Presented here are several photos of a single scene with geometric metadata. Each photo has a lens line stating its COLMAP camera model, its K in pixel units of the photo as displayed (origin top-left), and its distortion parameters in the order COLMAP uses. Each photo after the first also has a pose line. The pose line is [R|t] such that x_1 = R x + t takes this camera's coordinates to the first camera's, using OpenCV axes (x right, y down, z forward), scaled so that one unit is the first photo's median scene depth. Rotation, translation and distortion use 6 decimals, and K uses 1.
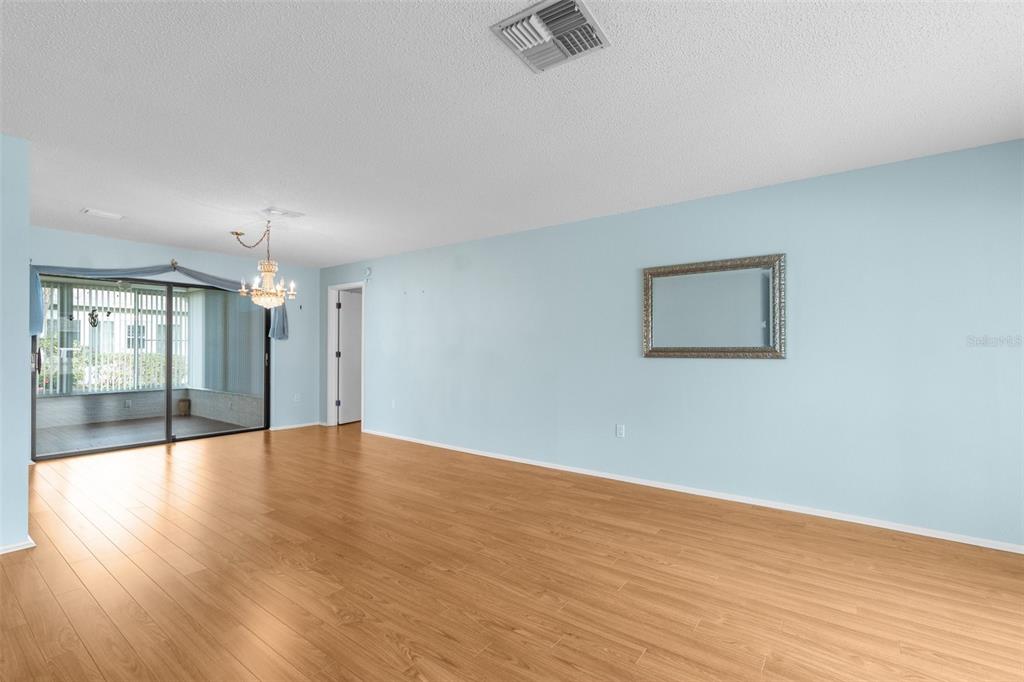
lens RADIAL K [[460.3, 0, 512.0], [0, 460.3, 341.0], [0, 0, 1]] dist [0.000482, 0.000429]
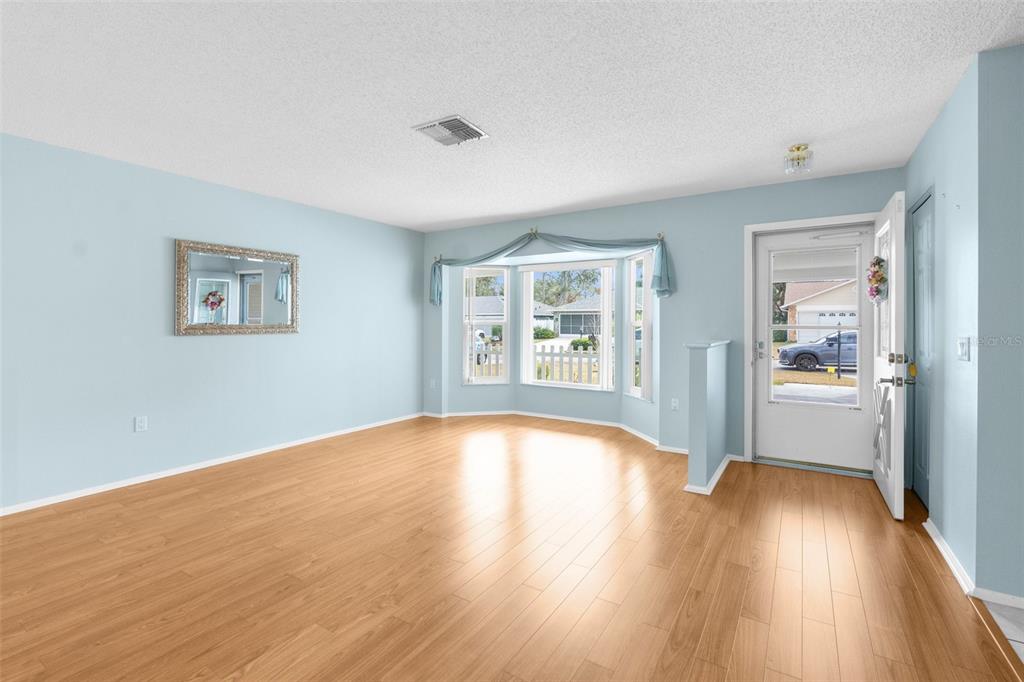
lens RADIAL K [[460.3, 0, 512.0], [0, 460.3, 341.0], [0, 0, 1]] dist [0.000482, 0.000429]
pose [[-0.082624, -0.035955, 0.995932, -0.885344], [-0.020054, 0.999207, 0.034409, 0.003882], [-0.996379, -0.017129, -0.083279, 0.548500]]
